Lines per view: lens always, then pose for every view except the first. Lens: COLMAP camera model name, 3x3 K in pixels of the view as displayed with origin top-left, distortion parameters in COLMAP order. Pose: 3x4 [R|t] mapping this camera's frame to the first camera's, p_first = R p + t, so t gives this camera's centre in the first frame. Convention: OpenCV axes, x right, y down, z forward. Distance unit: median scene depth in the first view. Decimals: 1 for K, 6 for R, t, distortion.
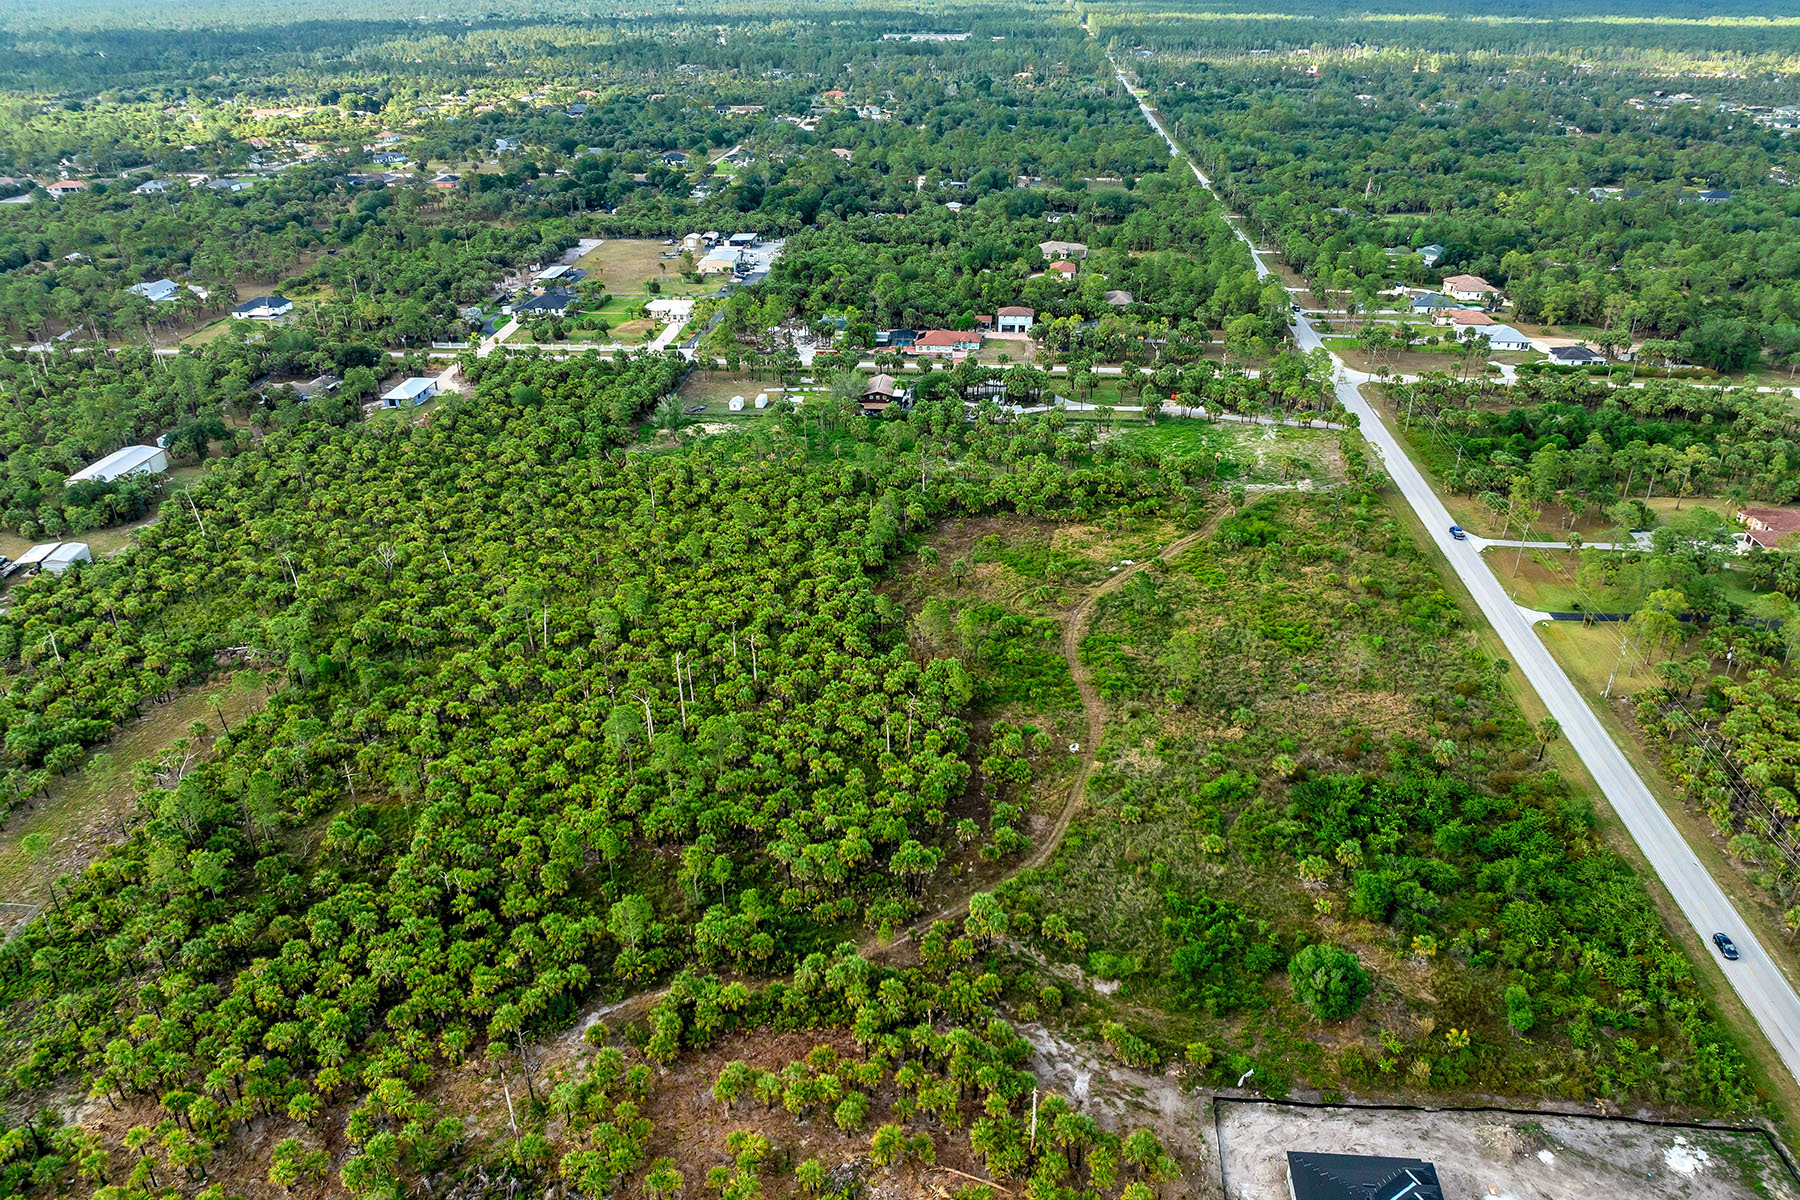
lens RADIAL K [[1267.6, 0, 900.0], [0, 1267.6, 600.0], [0, 0, 1]] dist [-0.053430, 0.027759]
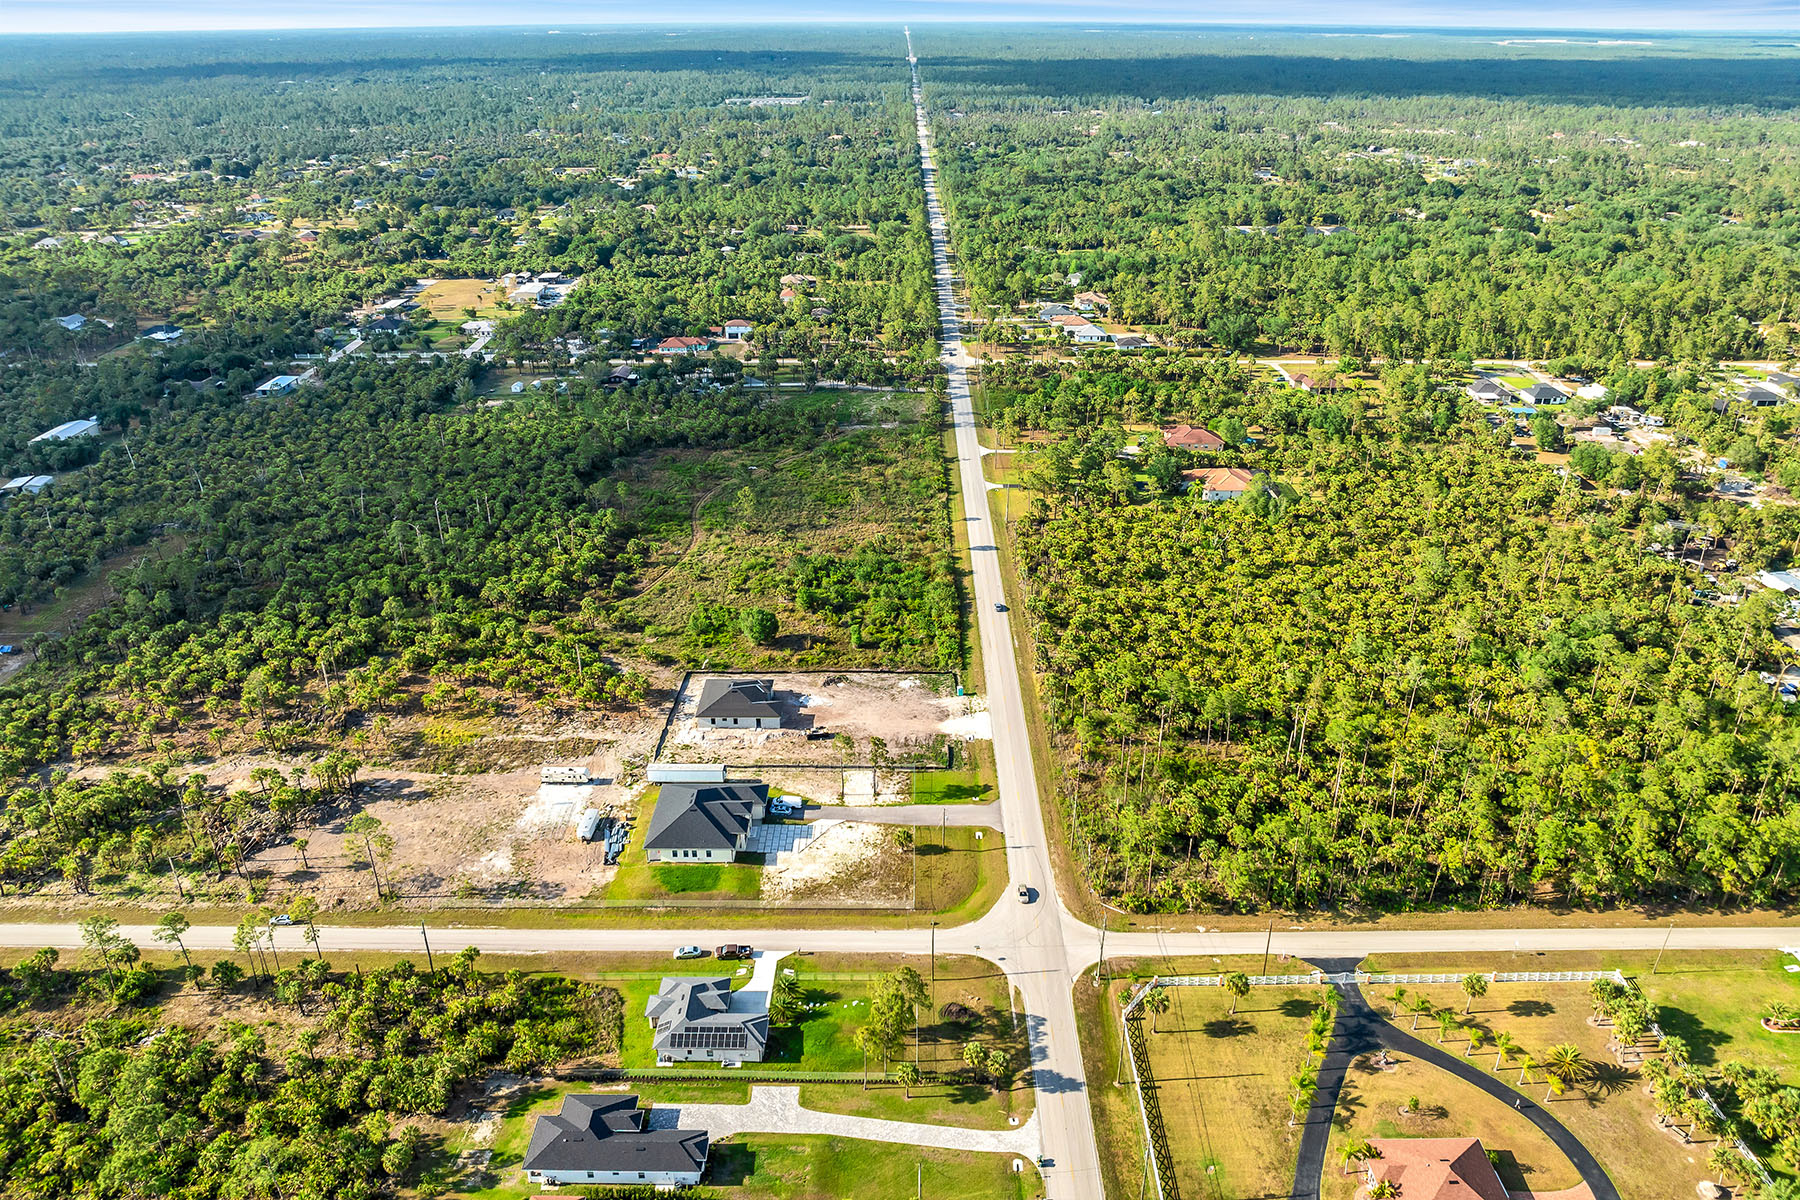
lens RADIAL K [[1267.6, 0, 900.0], [0, 1267.6, 600.0], [0, 0, 1]] dist [-0.053430, 0.027759]
pose [[0.996060, -0.034889, 0.081527, 0.122780], [0.037920, 0.998635, -0.035927, 0.104706], [-0.080162, 0.038877, 0.996023, -0.297591]]
